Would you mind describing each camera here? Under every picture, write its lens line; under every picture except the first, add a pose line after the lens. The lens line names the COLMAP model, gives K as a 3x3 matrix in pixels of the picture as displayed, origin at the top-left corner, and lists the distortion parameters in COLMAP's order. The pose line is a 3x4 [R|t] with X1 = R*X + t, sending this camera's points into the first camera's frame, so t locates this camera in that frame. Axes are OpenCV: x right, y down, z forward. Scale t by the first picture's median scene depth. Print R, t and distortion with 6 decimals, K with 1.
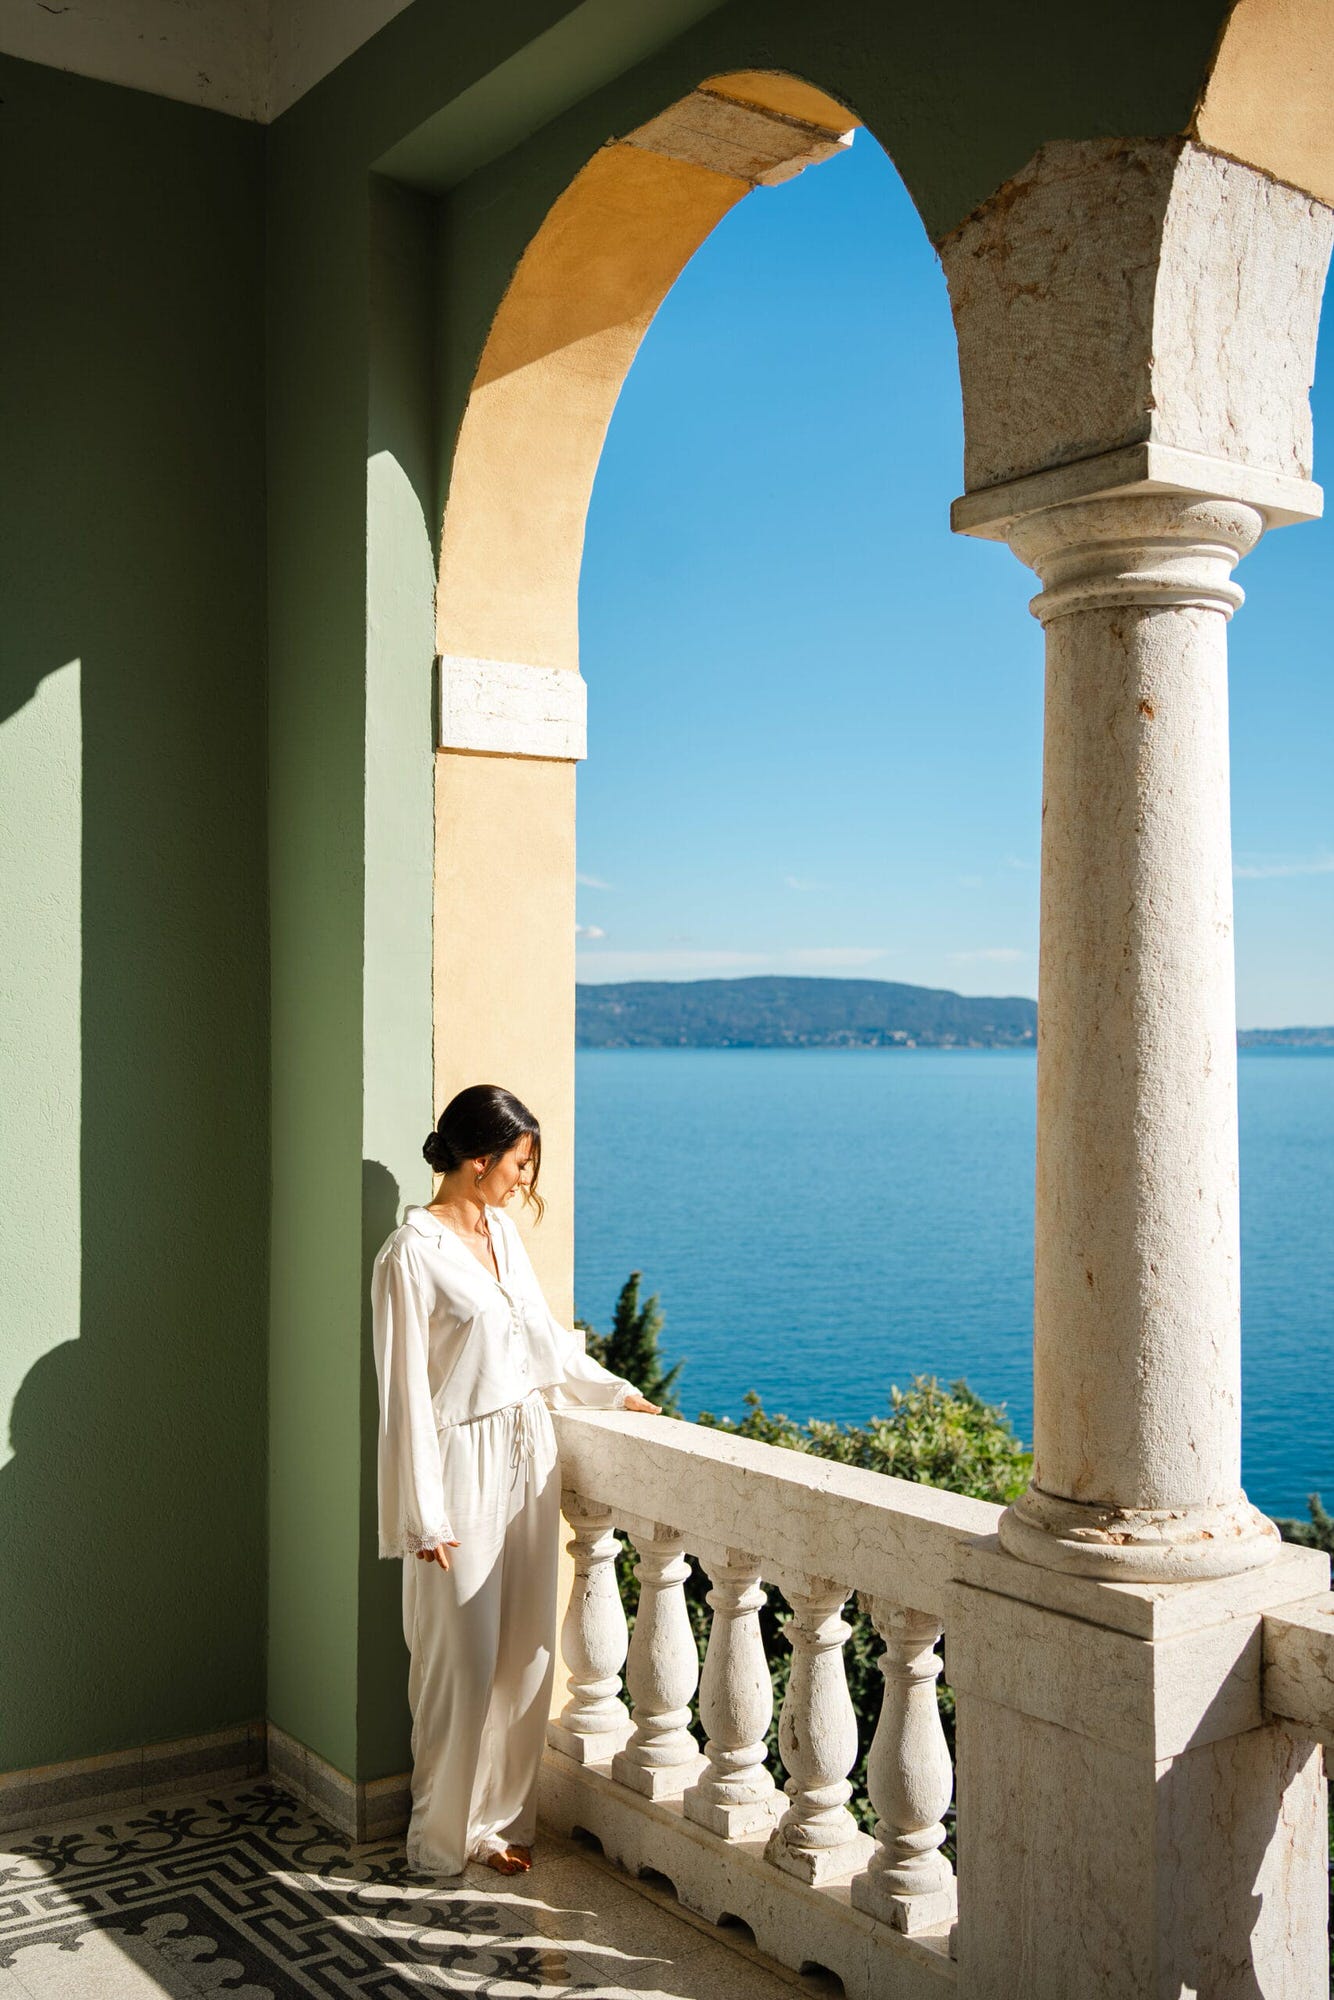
lens RADIAL K [[2038.3, 0, 659.5], [0, 2038.3, 1008.8], [0, 0, 1]] dist [0.005469, 0.000000]
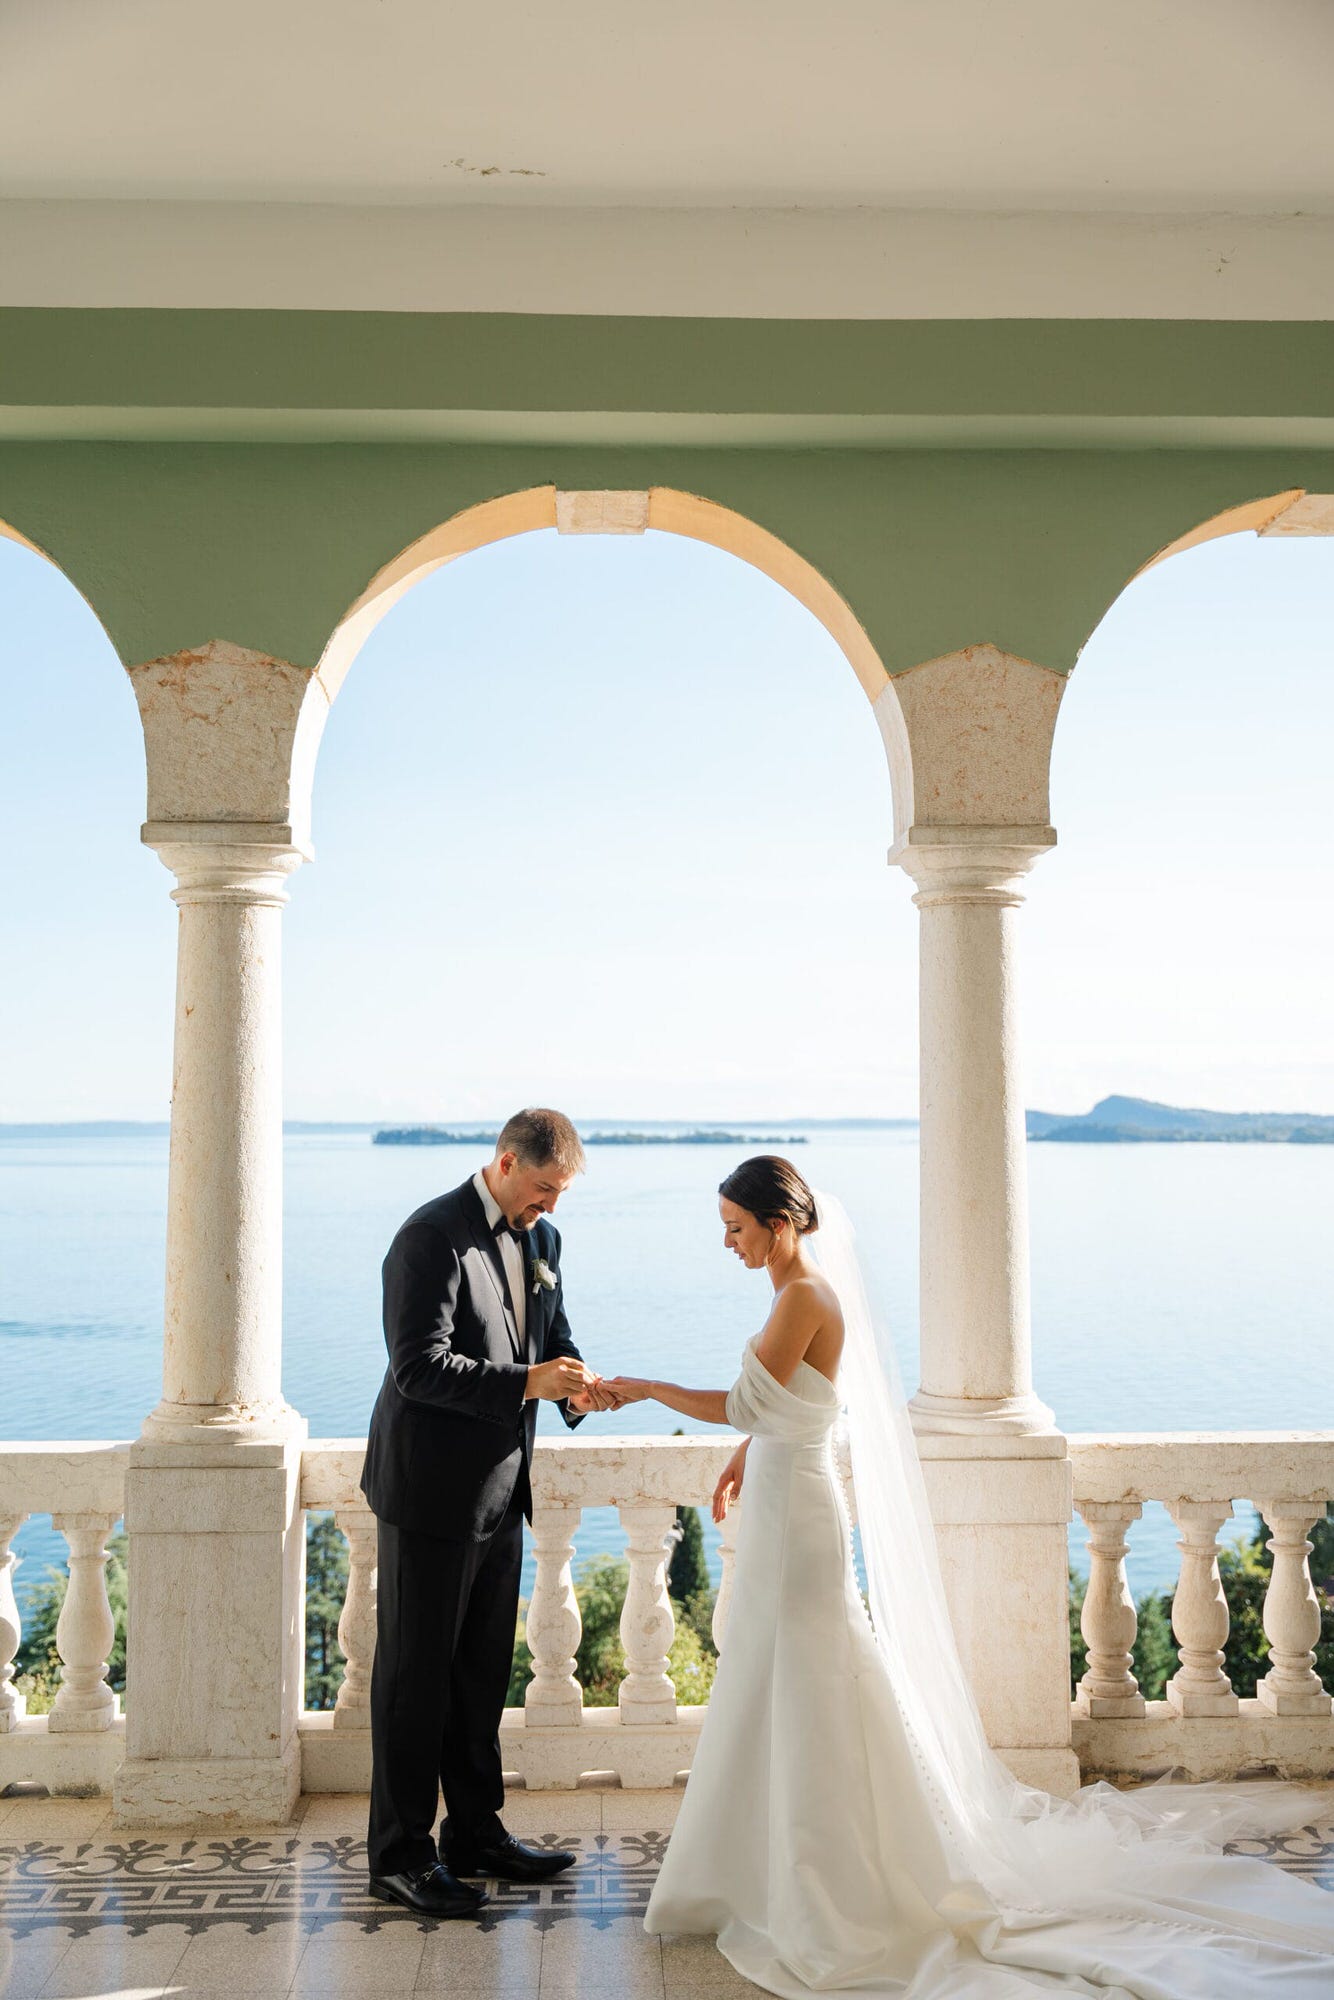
lens RADIAL K [[1905.1, 0, 702.2], [0, 1905.1, 1011.1], [0, 0, 1]] dist [-0.008974, 0.000000]
pose [[0.550486, 0.048918, 0.833410, -0.951343], [-0.010357, 0.998605, -0.051774, -0.018174], [-0.834780, 0.019869, 0.550225, -0.263858]]
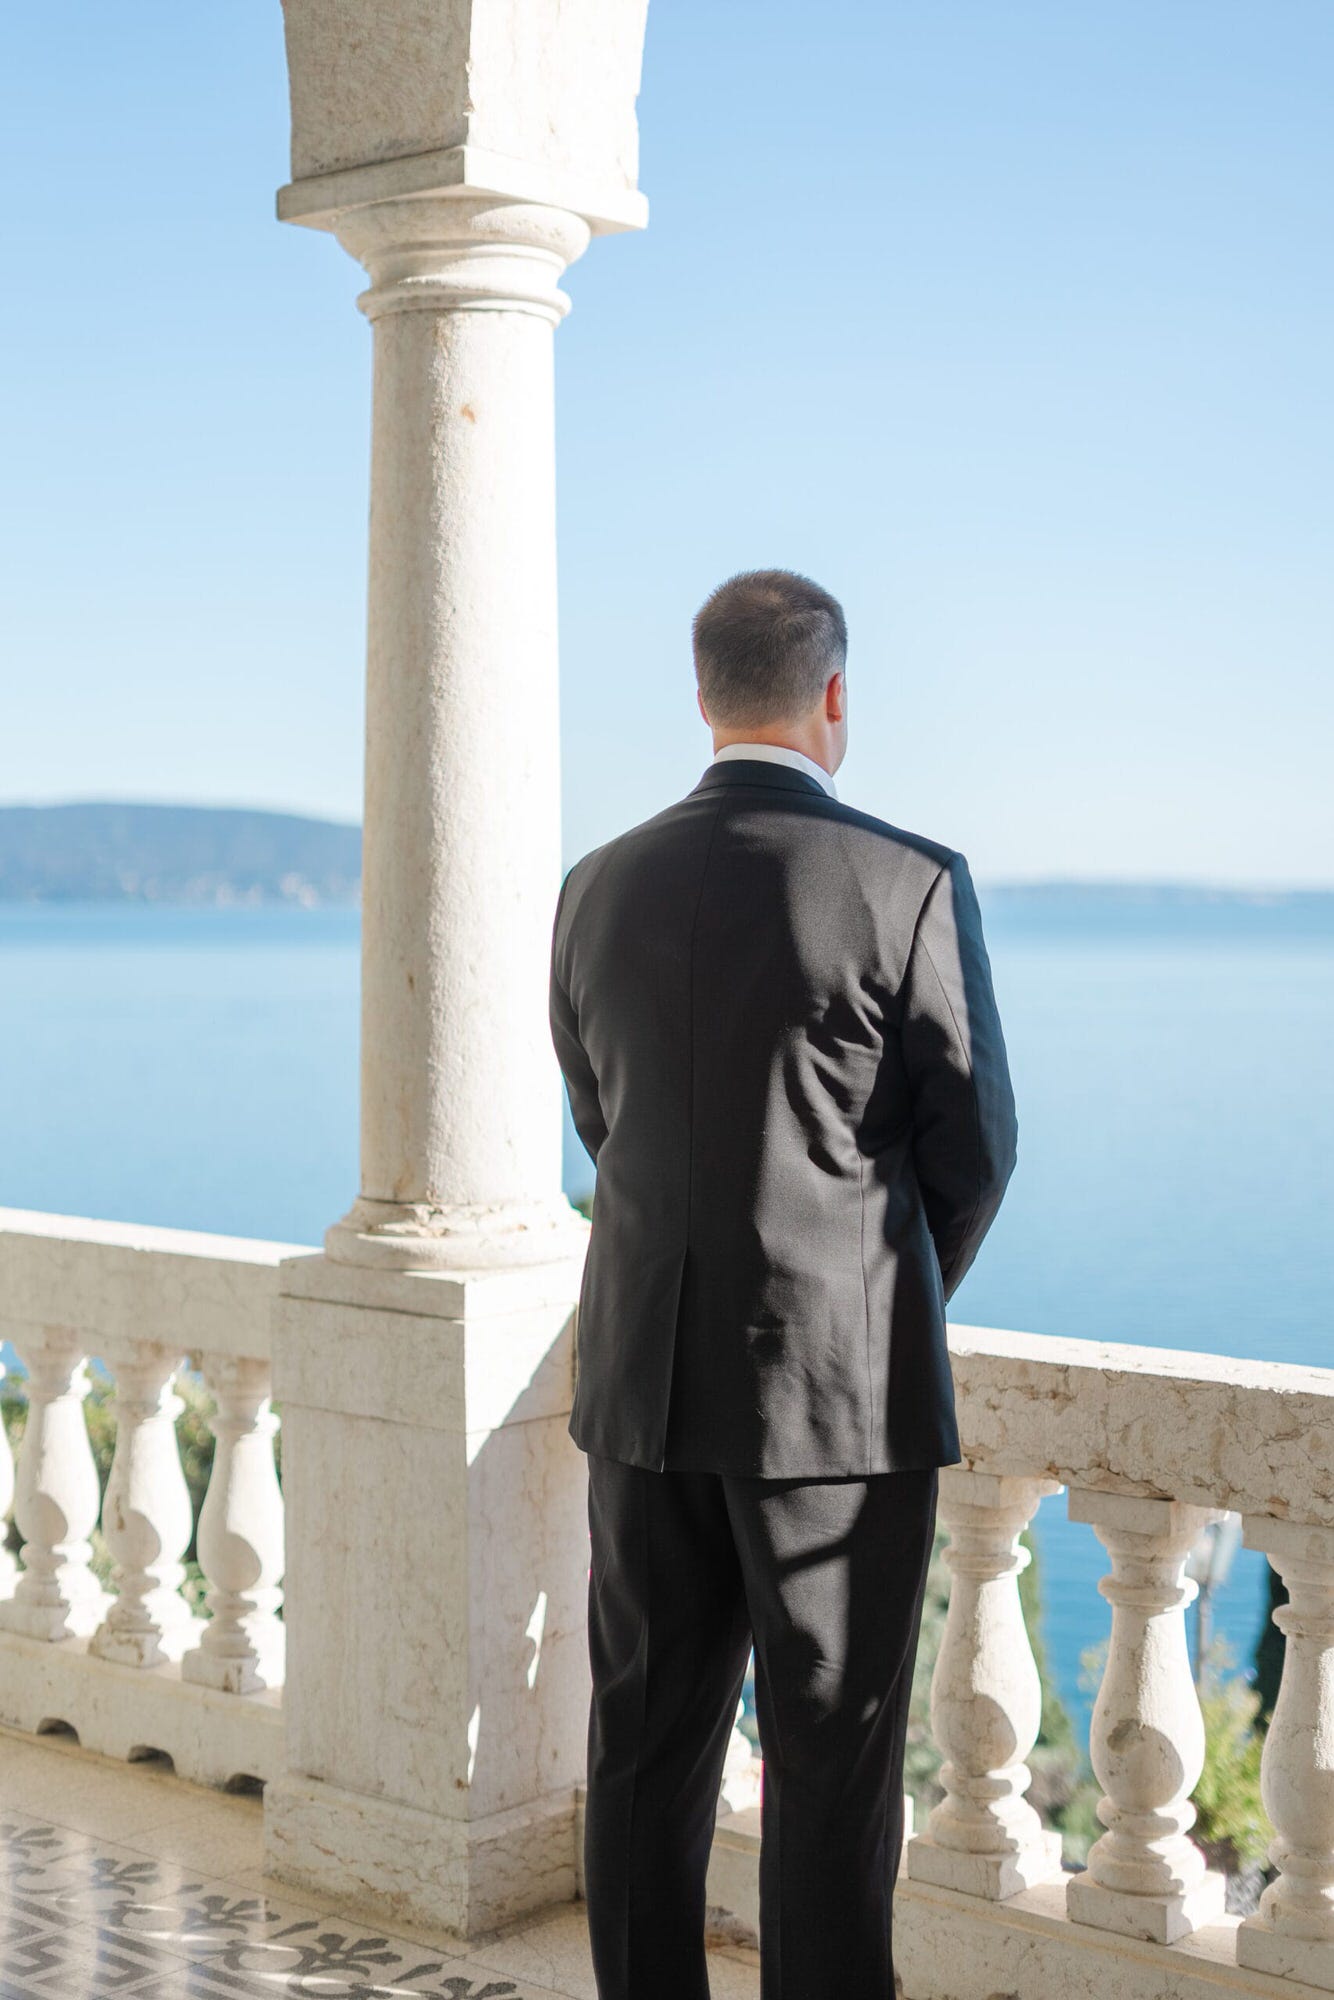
lens RADIAL K [[2860.3, 0, 671.0], [0, 2860.3, 1037.4], [0, 0, 1]] dist [-0.012643, 0.000000]
pose [[0.968903, -0.008039, 0.247311, -0.014378], [-0.007743, 0.997998, 0.062773, 0.069358], [-0.247320, -0.062736, 0.966901, -0.398150]]
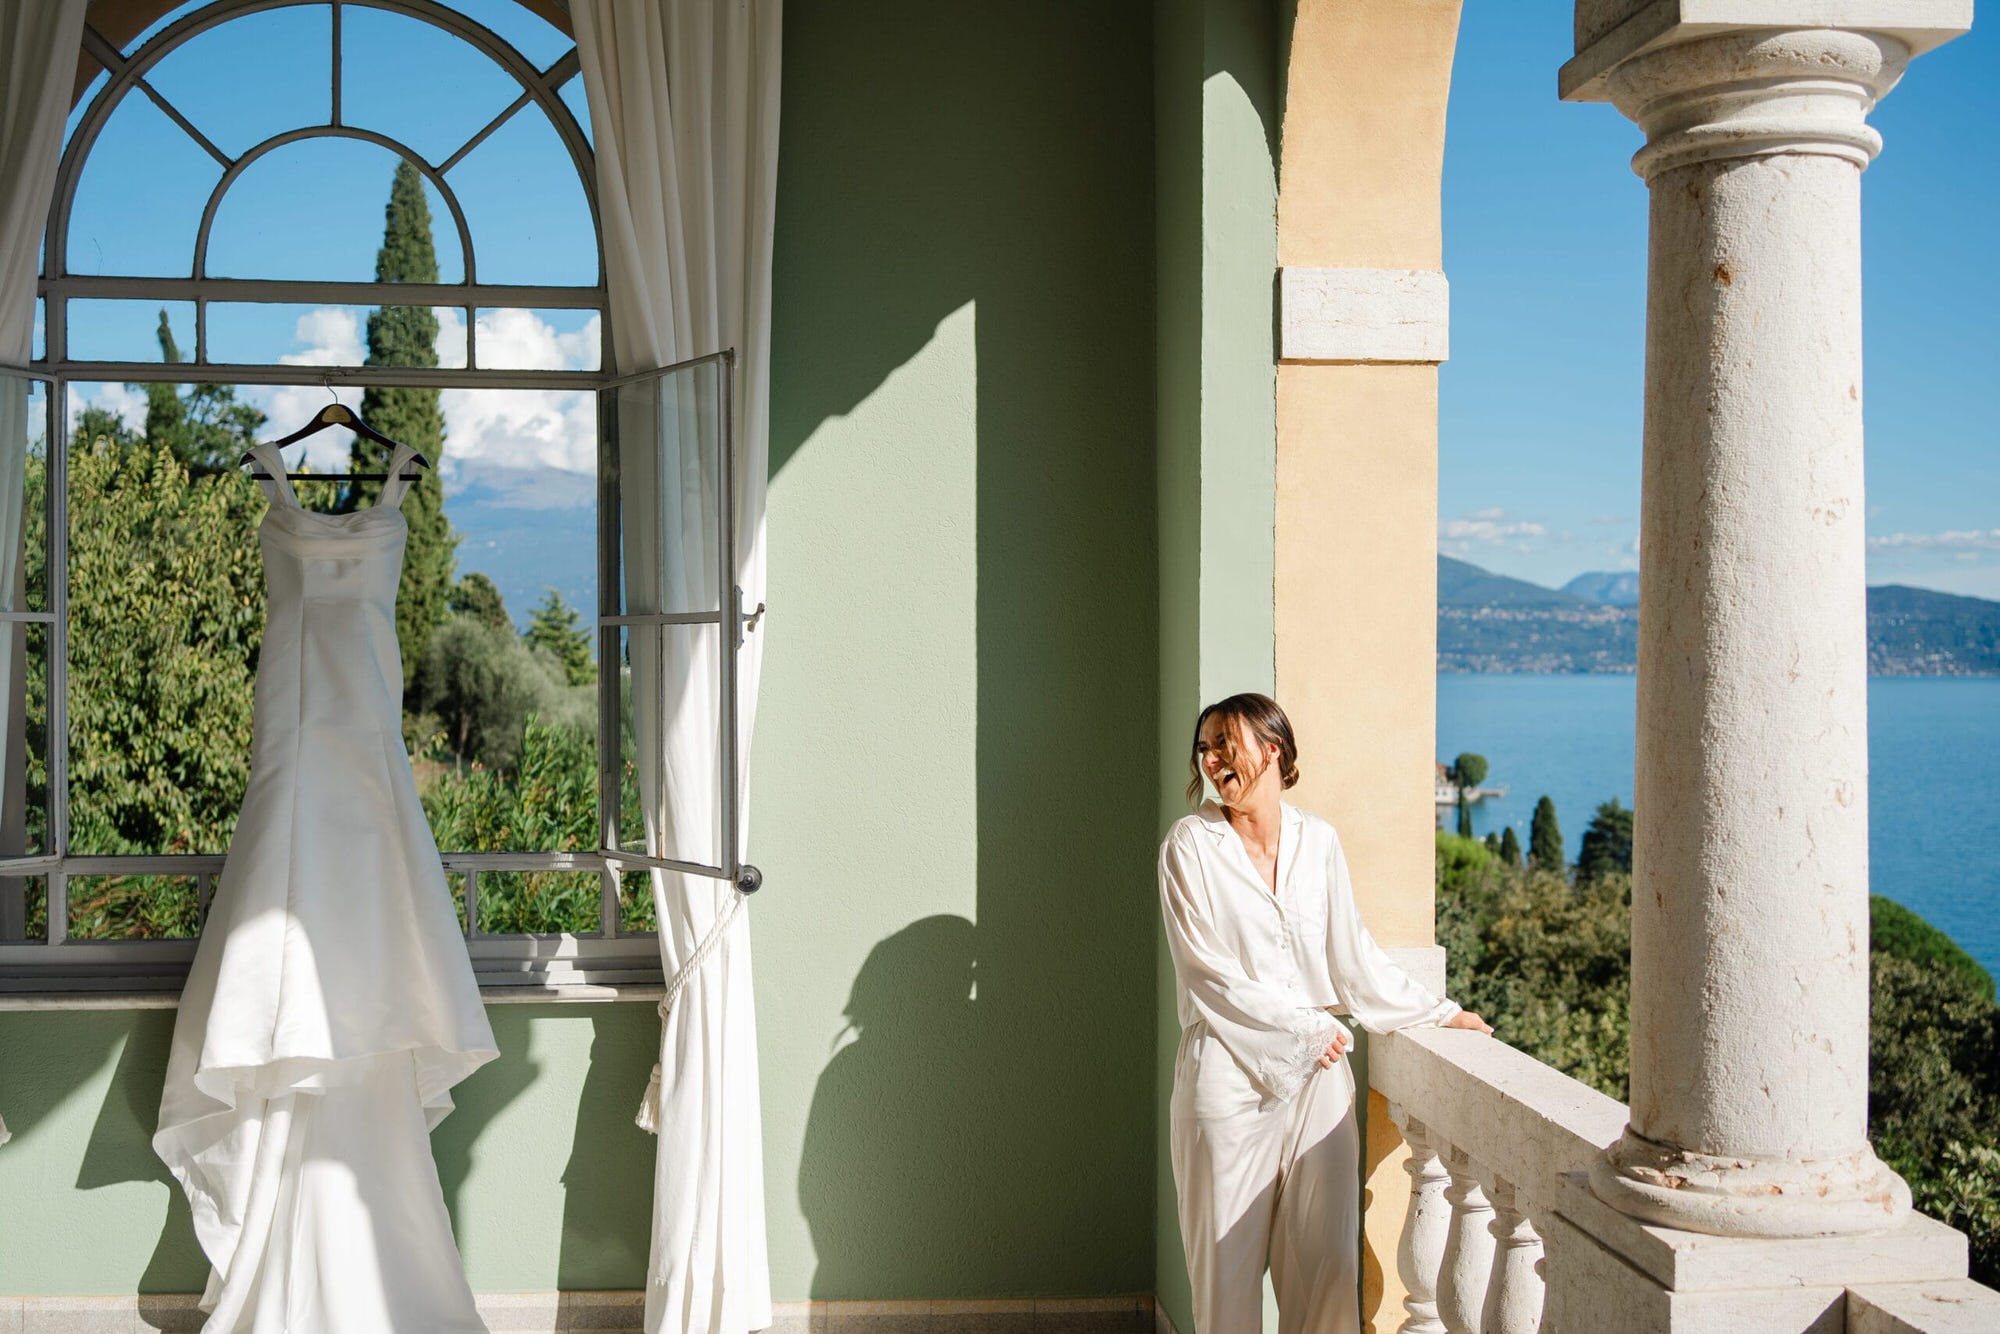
lens RADIAL K [[2102.5, 0, 962.9], [0, 2102.5, 680.4], [0, 0, 1]] dist [0.008192, 0.000000]
pose [[0.870593, 0.007952, -0.491940, 0.401470], [0.003350, 0.999750, 0.022090, 0.010930], [0.491993, -0.020880, 0.870349, 0.018615]]
